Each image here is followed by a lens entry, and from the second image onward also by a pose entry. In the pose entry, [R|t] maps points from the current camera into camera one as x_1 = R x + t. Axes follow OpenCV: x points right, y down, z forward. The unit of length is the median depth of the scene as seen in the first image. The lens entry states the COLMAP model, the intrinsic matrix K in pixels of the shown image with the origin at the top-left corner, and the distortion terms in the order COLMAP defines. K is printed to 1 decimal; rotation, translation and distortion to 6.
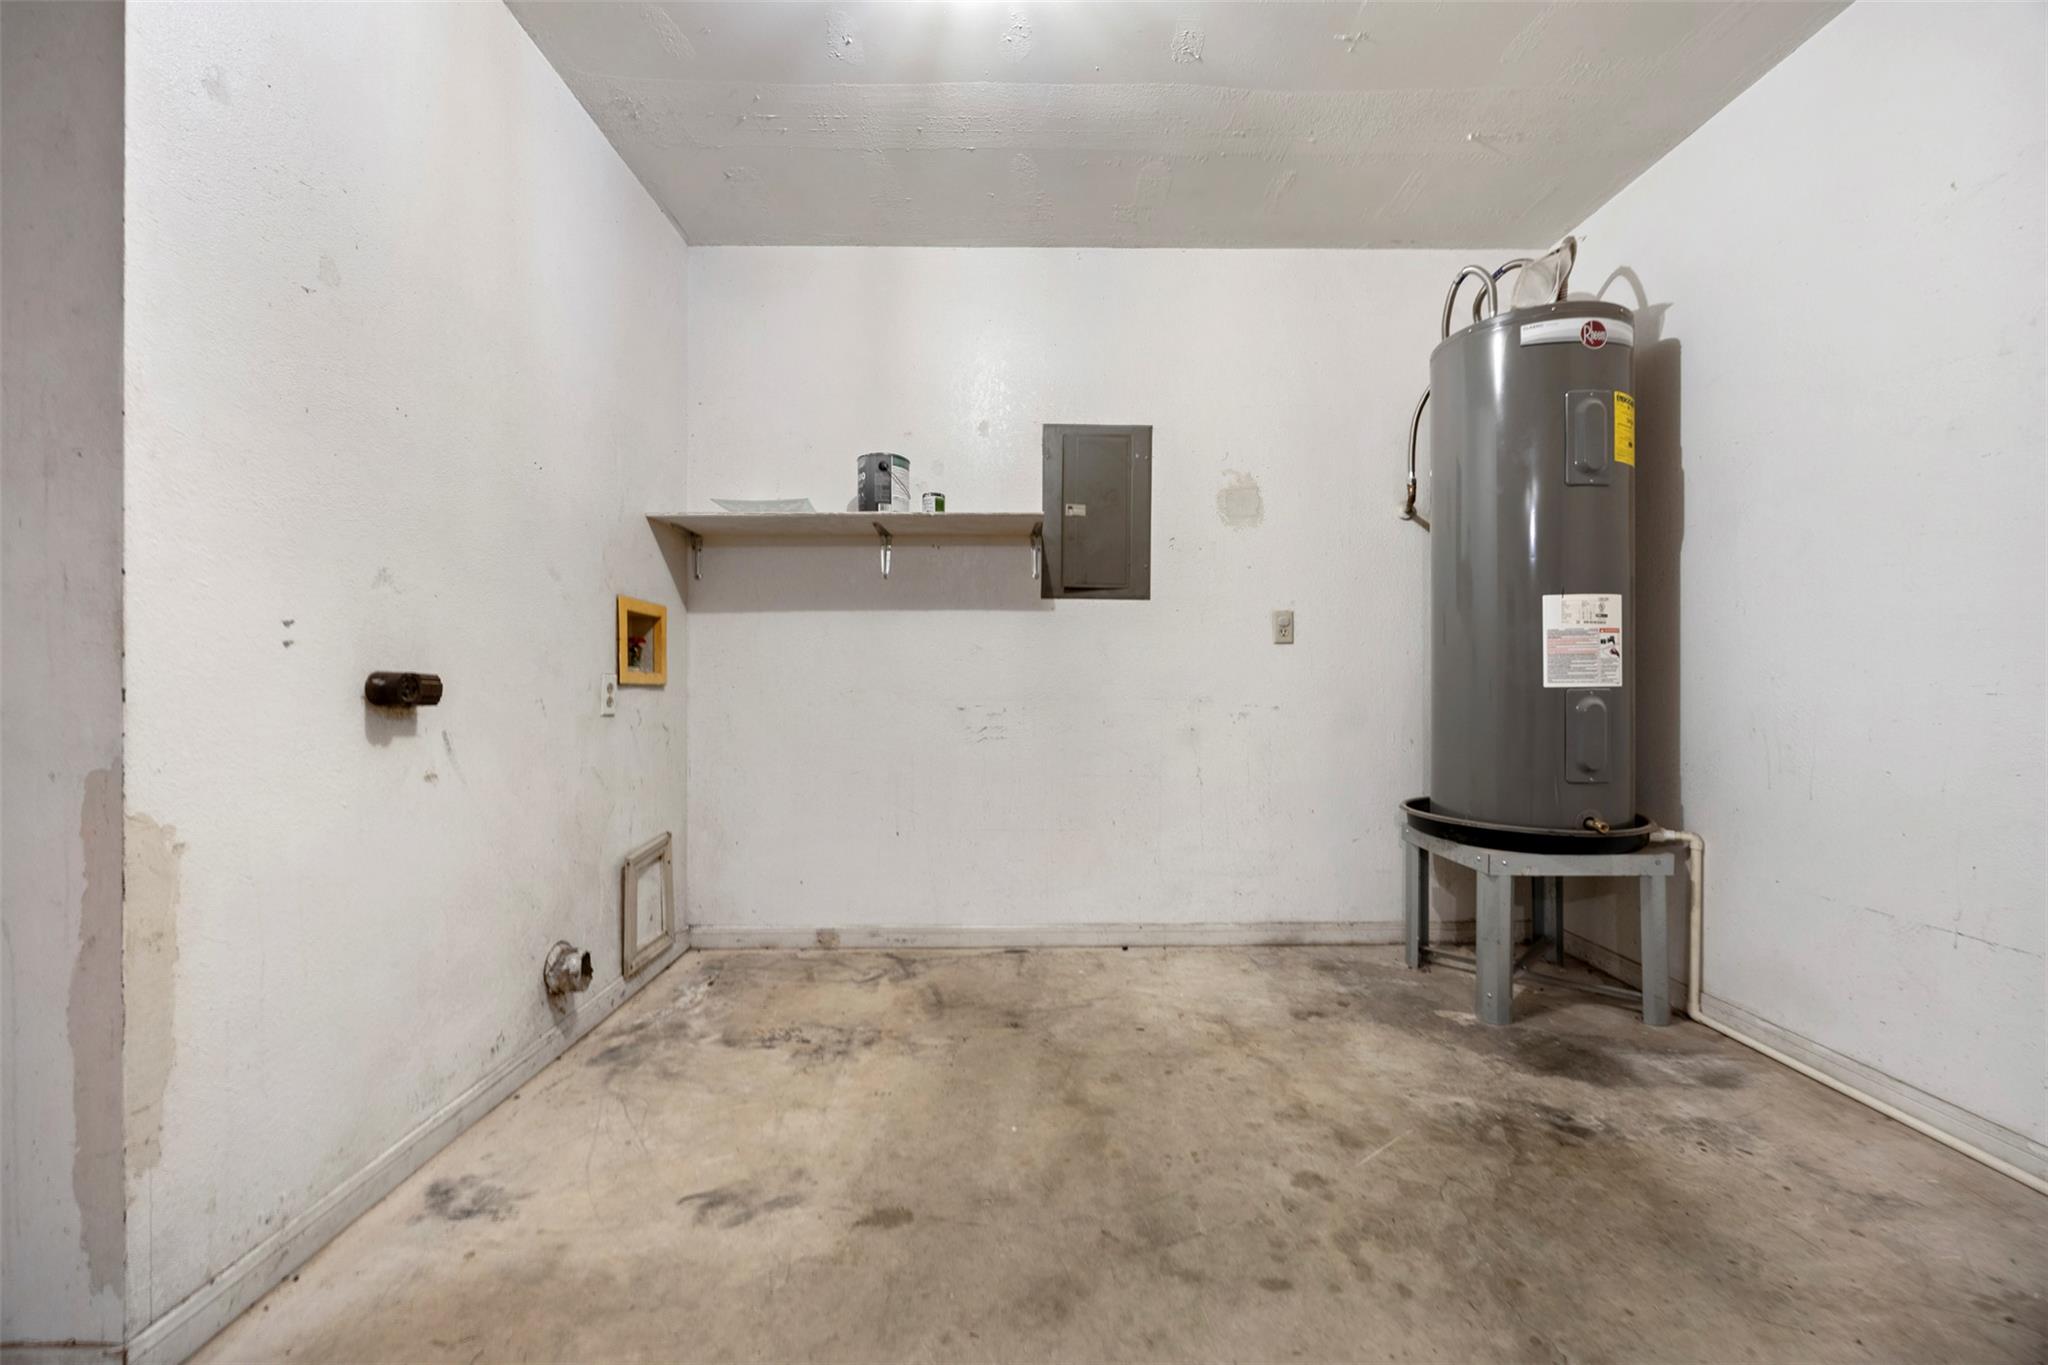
lens RADIAL K [[786.7, 0, 1026.2], [0, 786.7, 685.2], [0, 0, 1]] dist [-0.007220, 0.000707]
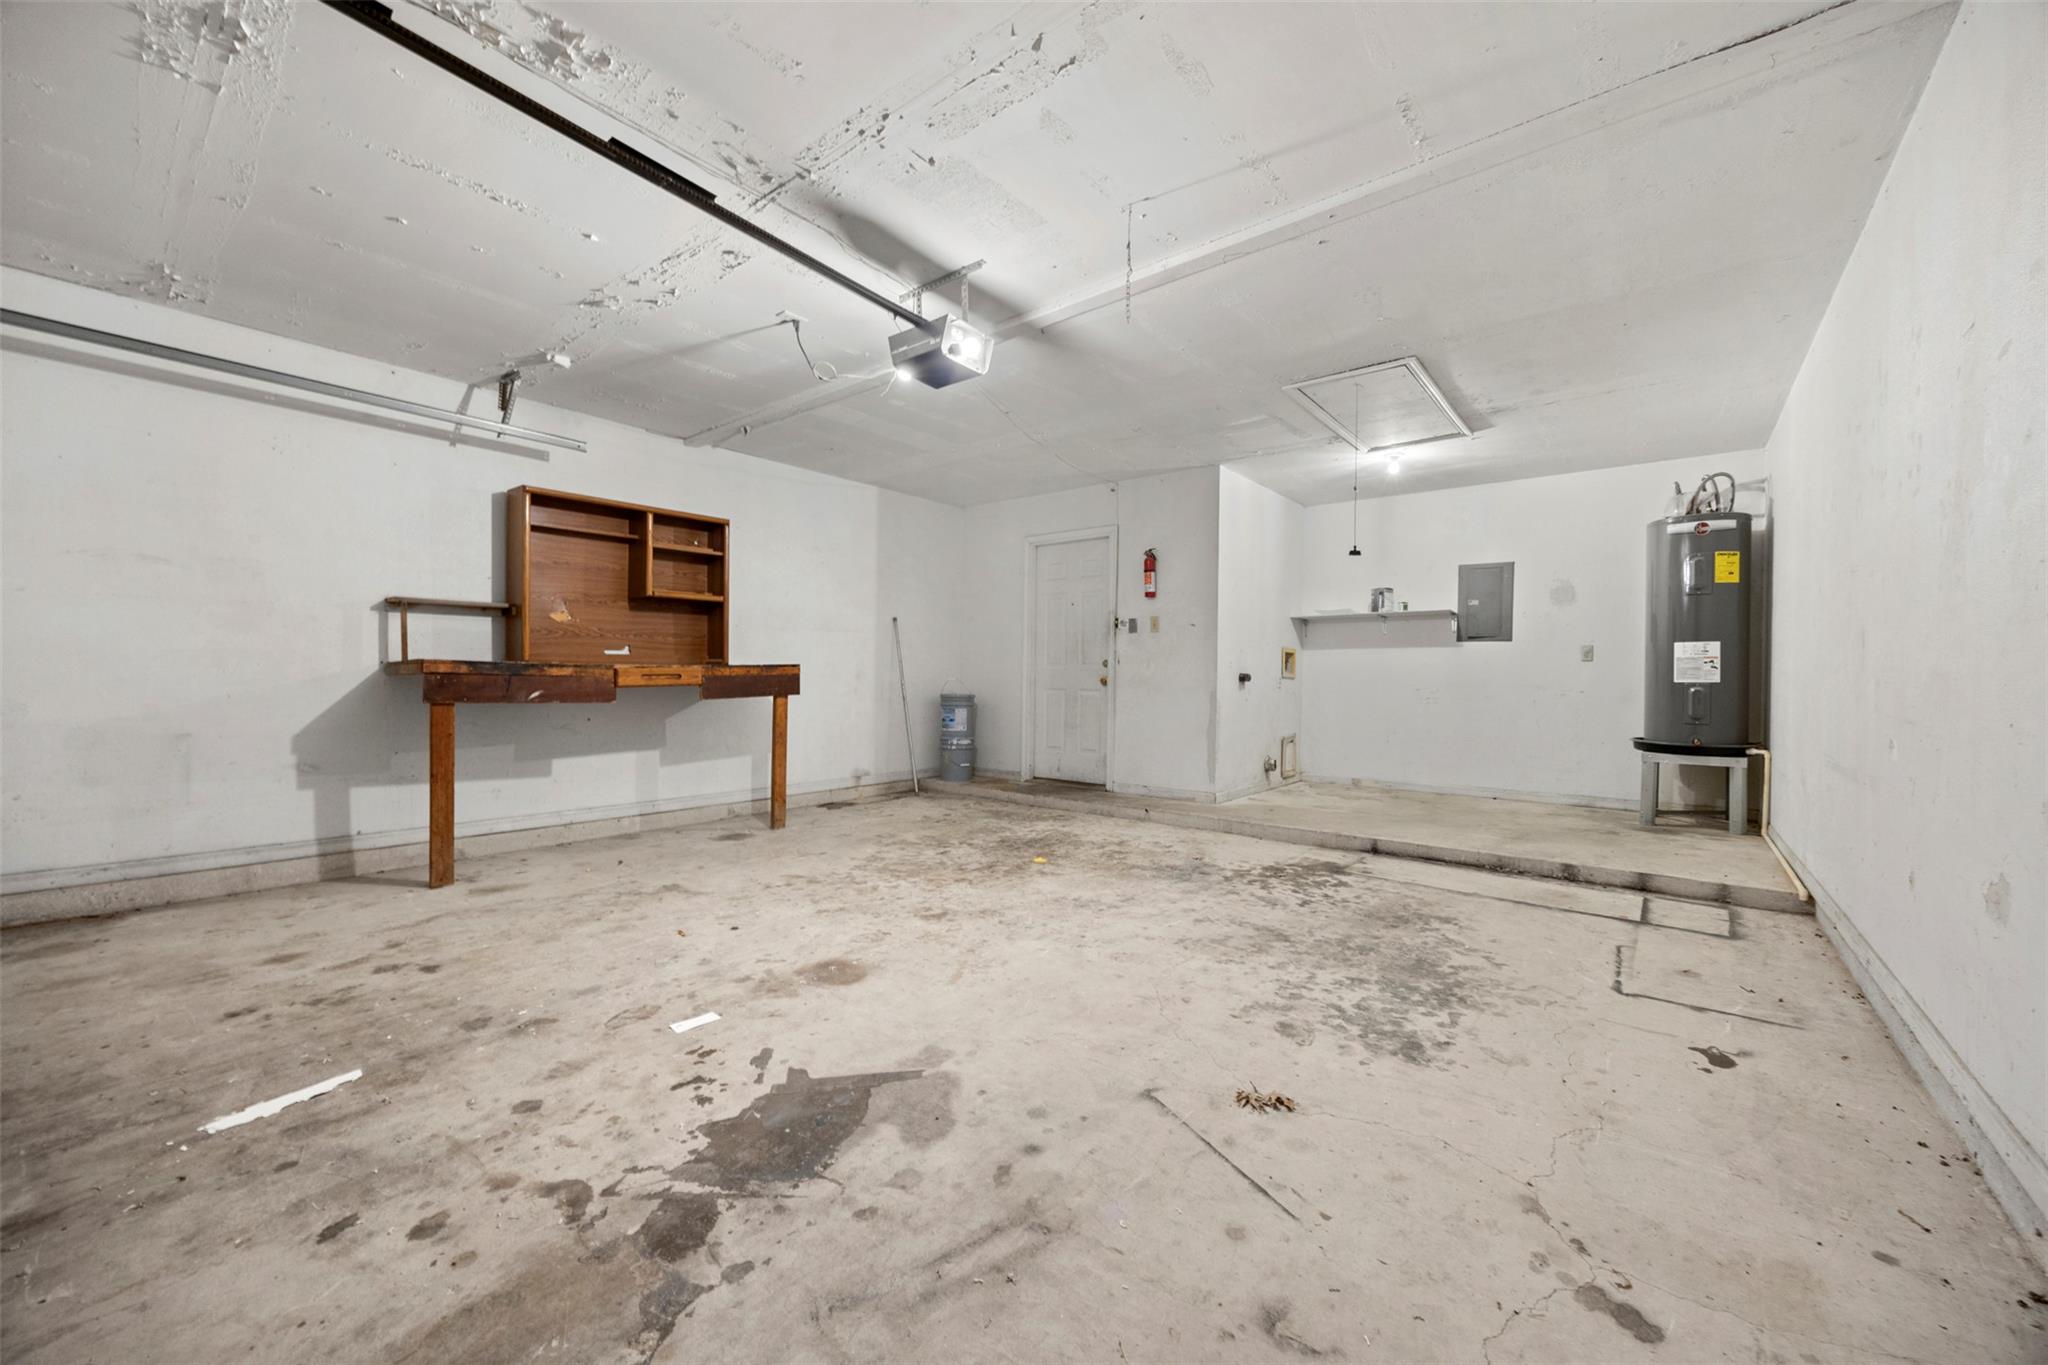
lens RADIAL K [[786.7, 0, 1025.1], [0, 786.7, 686.7], [0, 0, 1]] dist [-0.007220, 0.000707]
pose [[0.772375, 0.016682, -0.634948, 0.547196], [-0.015557, 0.999852, 0.007345, 0.024942], [0.634976, 0.004205, 0.772520, -1.701486]]
